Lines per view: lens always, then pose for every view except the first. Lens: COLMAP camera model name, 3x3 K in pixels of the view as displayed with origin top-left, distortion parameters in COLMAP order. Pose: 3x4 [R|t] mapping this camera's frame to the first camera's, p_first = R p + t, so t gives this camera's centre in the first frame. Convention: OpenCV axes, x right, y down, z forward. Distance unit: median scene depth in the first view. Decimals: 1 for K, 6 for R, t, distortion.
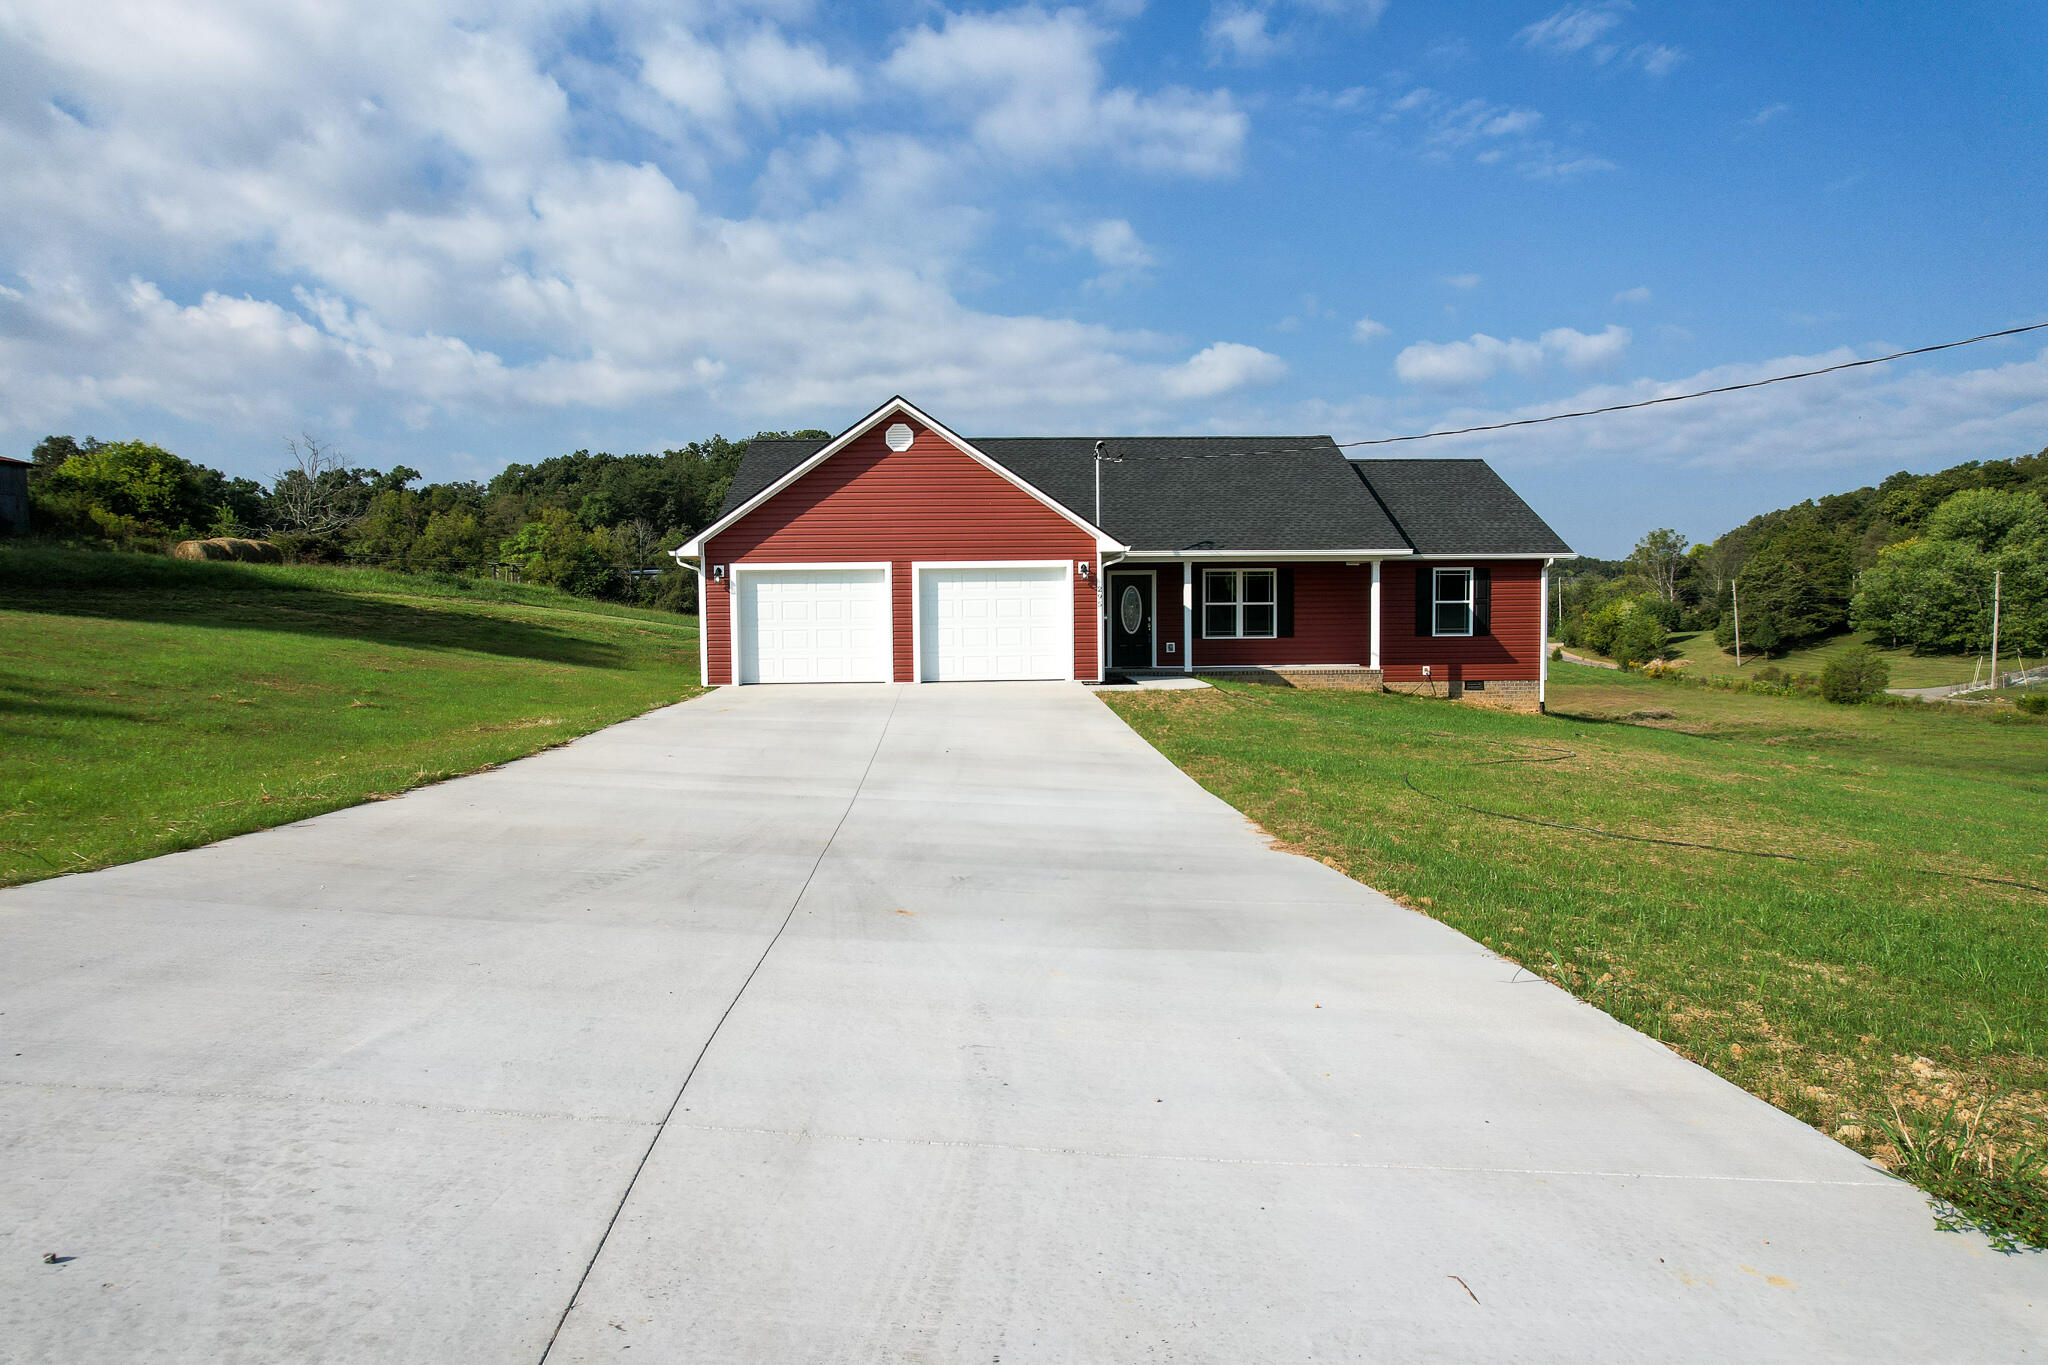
lens RADIAL K [[1297.0, 0, 1024.0], [0, 1297.0, 682.5], [0, 0, 1]] dist [-0.033703, 0.001992]
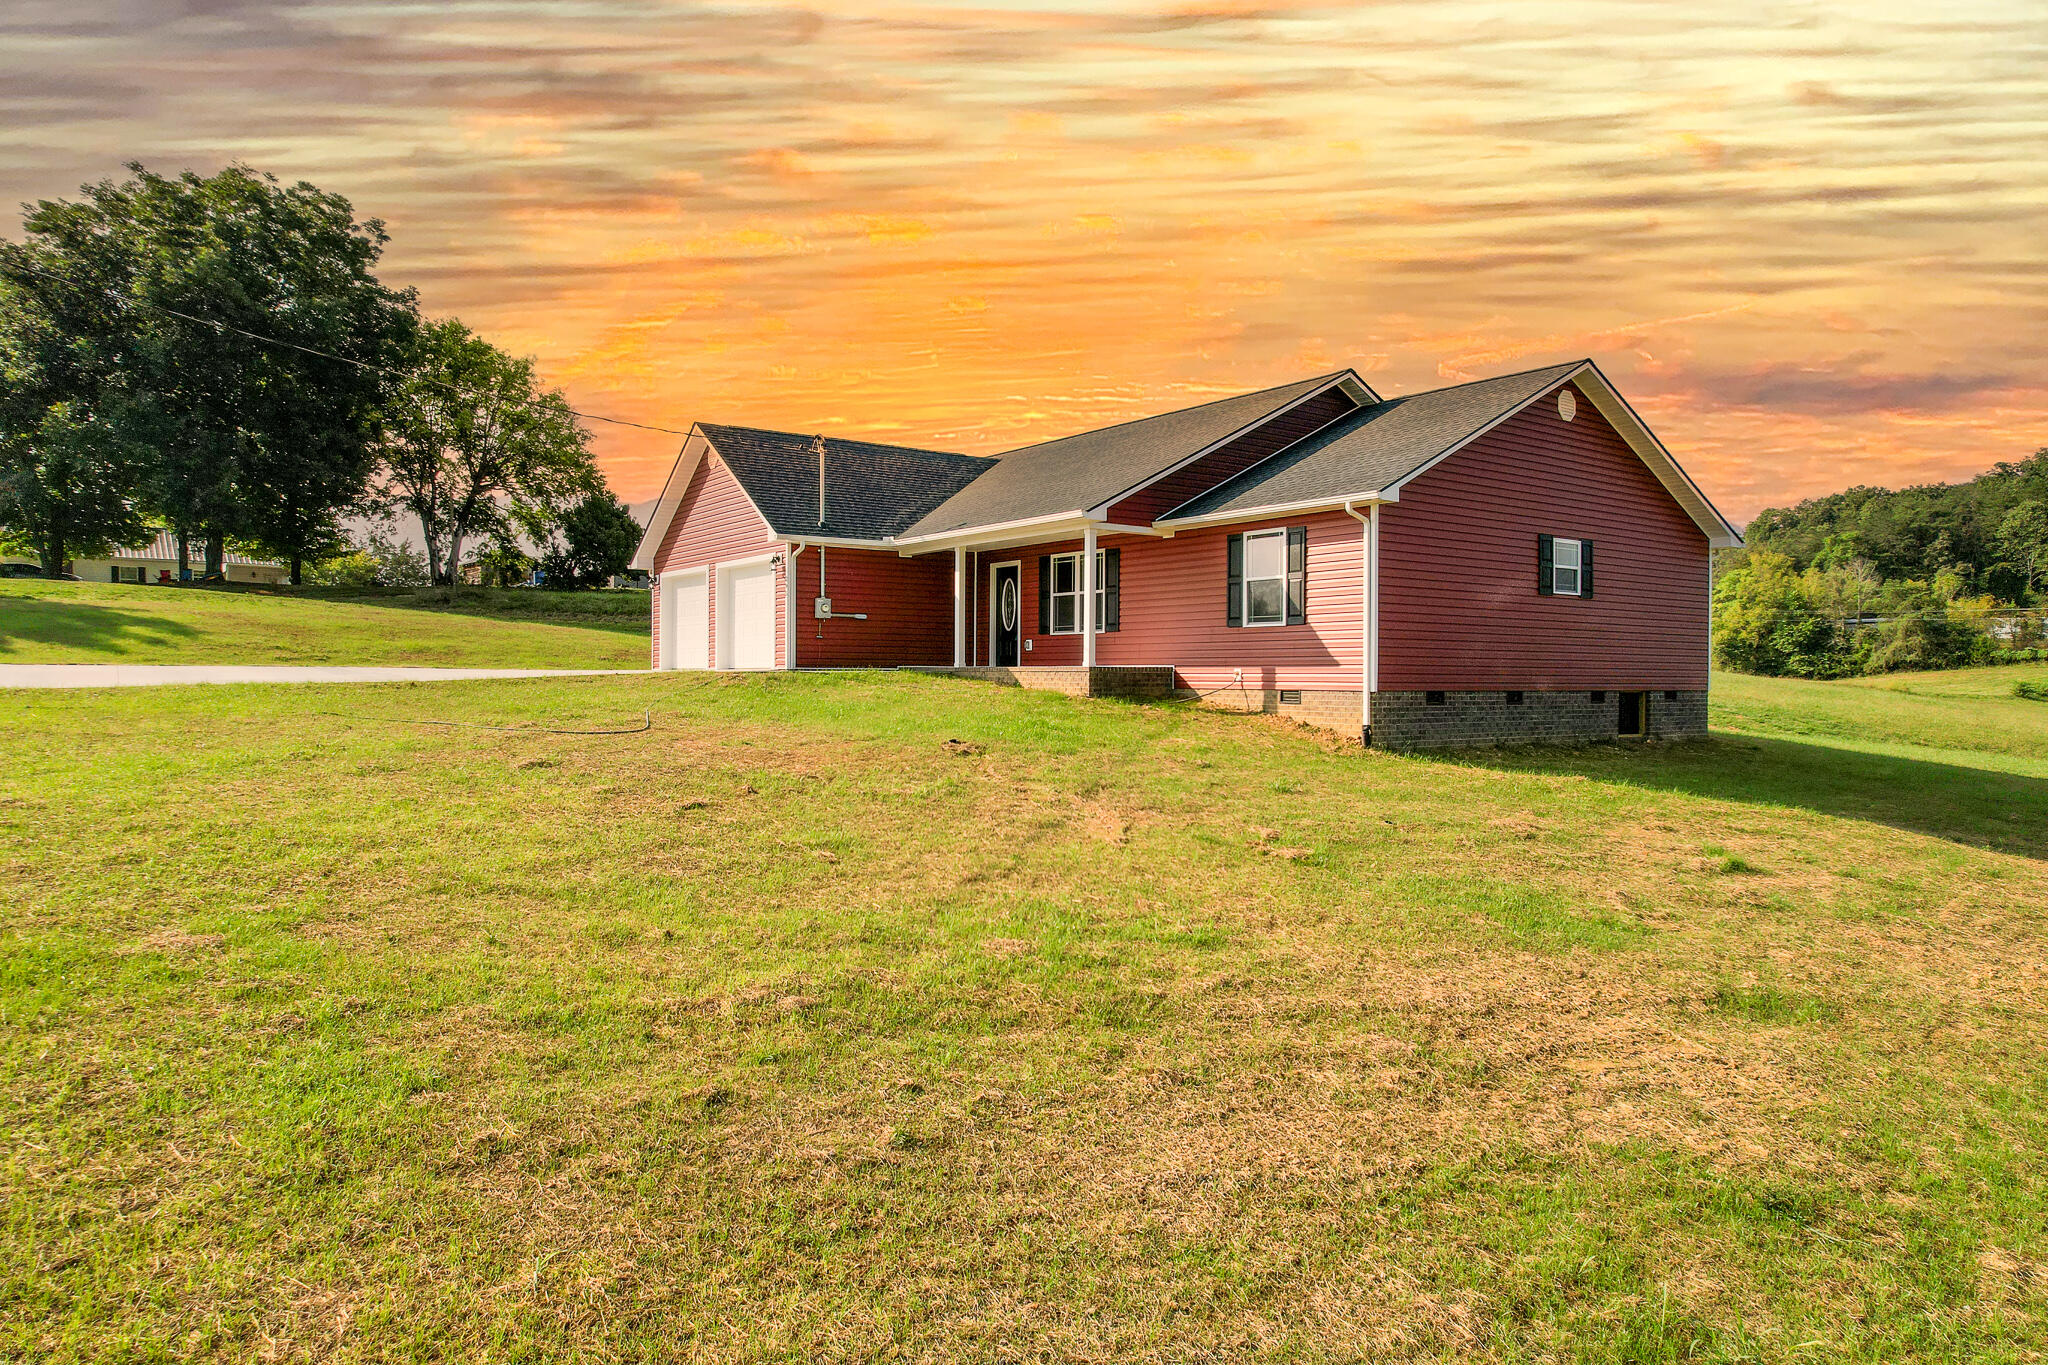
lens RADIAL K [[1297.0, 0, 1024.0], [0, 1297.0, 682.5], [0, 0, 1]] dist [-0.033703, 0.001992]
pose [[0.547820, 0.012392, -0.836505, 0.903783], [-0.051890, 0.998468, -0.019190, 0.015675], [0.834986, 0.053919, 0.547624, 0.532752]]
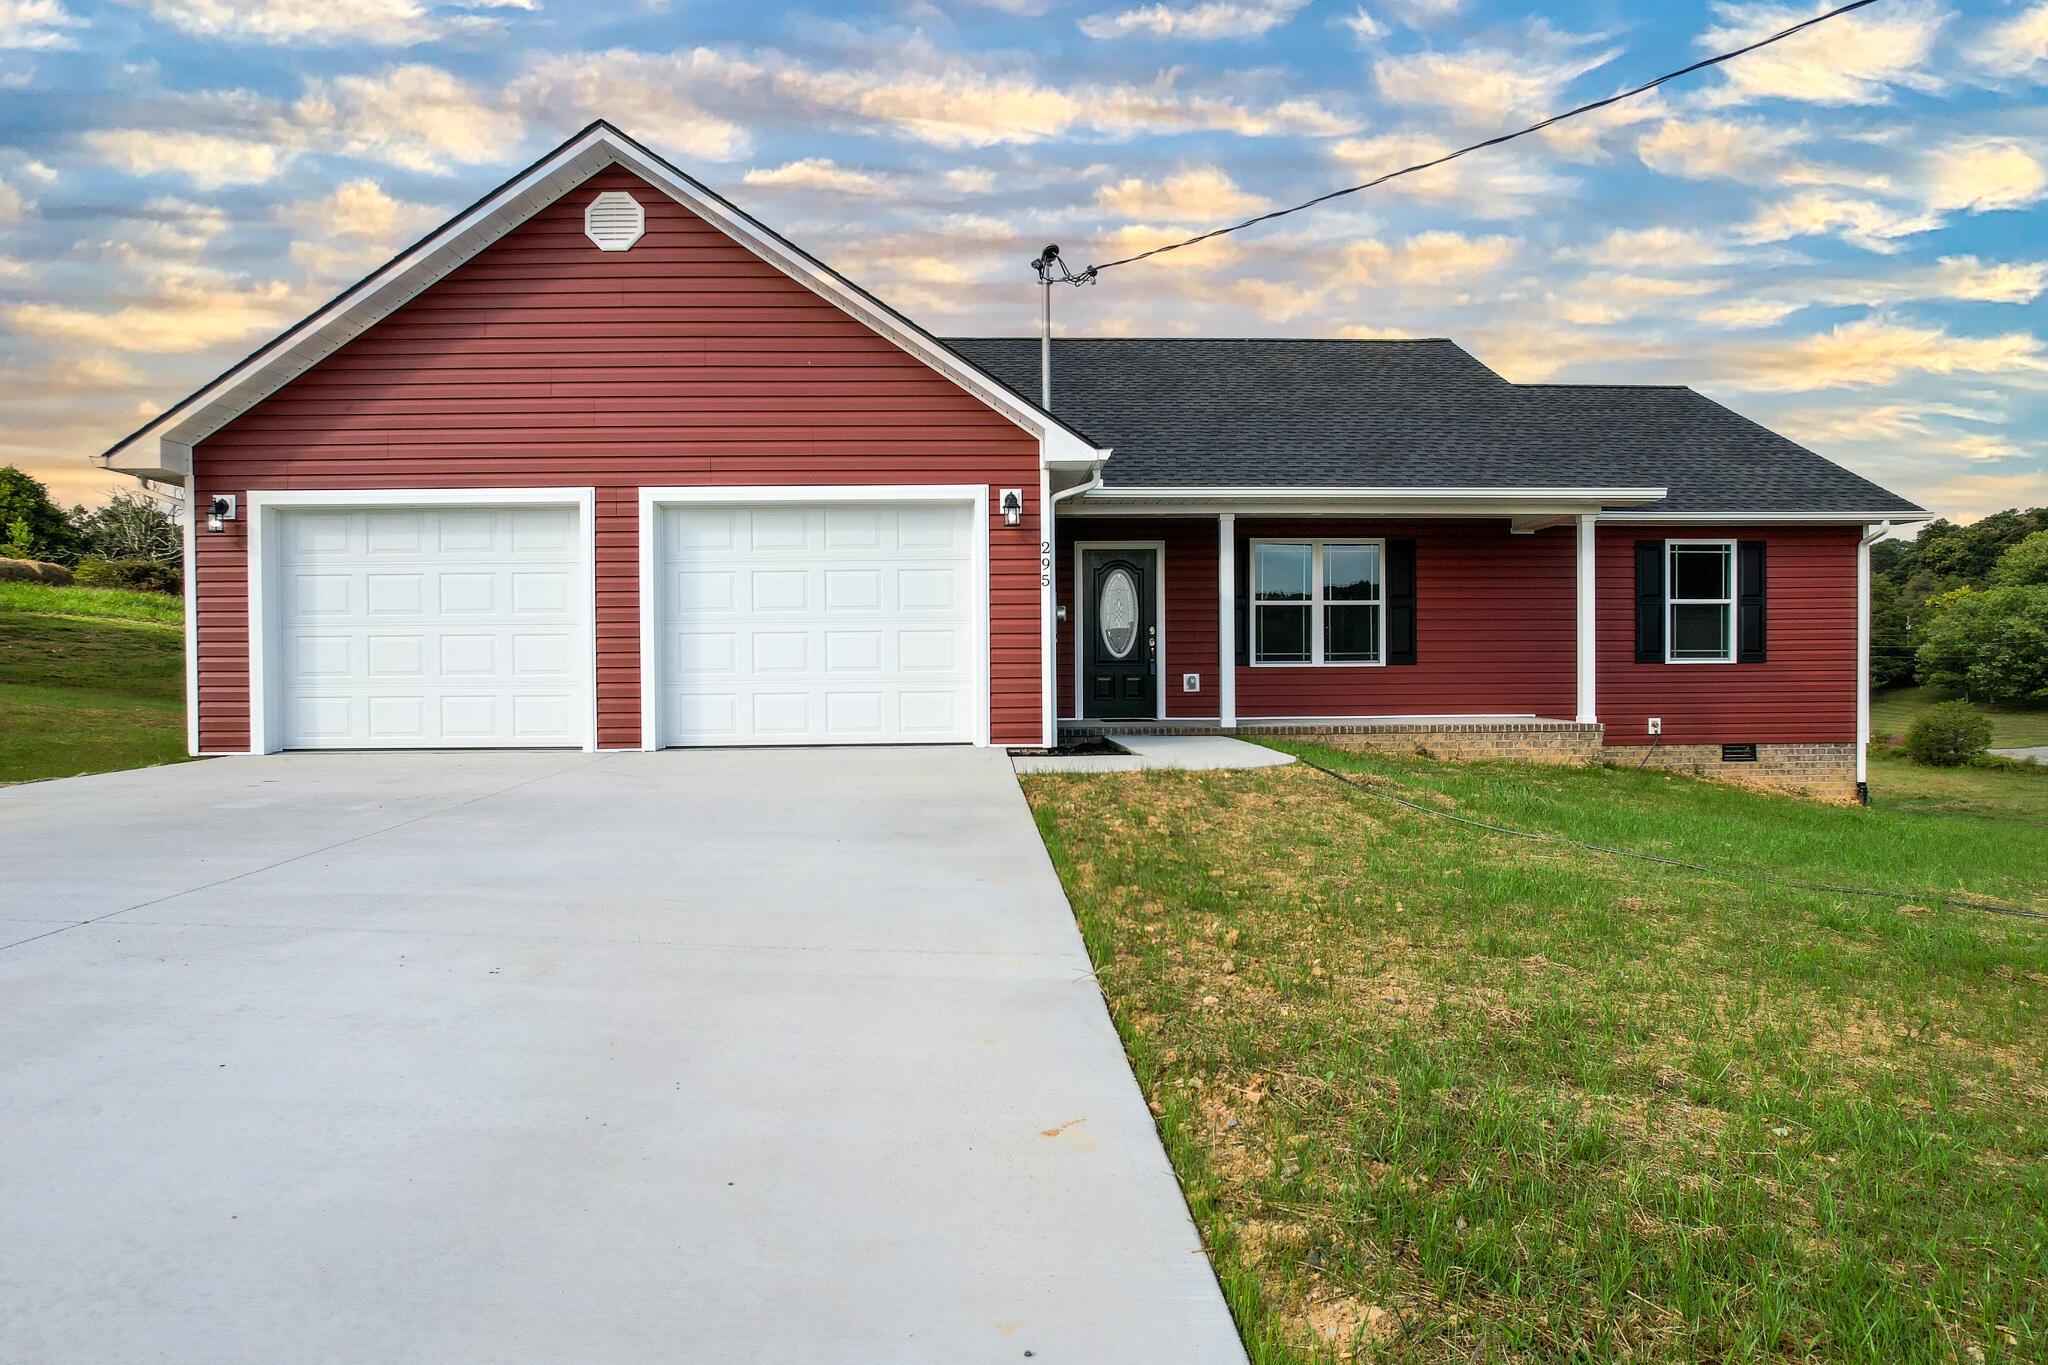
lens RADIAL K [[1297.0, 0, 1024.0], [0, 1297.0, 682.5], [0, 0, 1]] dist [-0.033703, 0.001992]
pose [[0.999998, 0.002005, -0.000204, 0.044002], [-0.002012, 0.999020, -0.044226, -0.002977], [0.000115, 0.044226, 0.999022, 0.468625]]
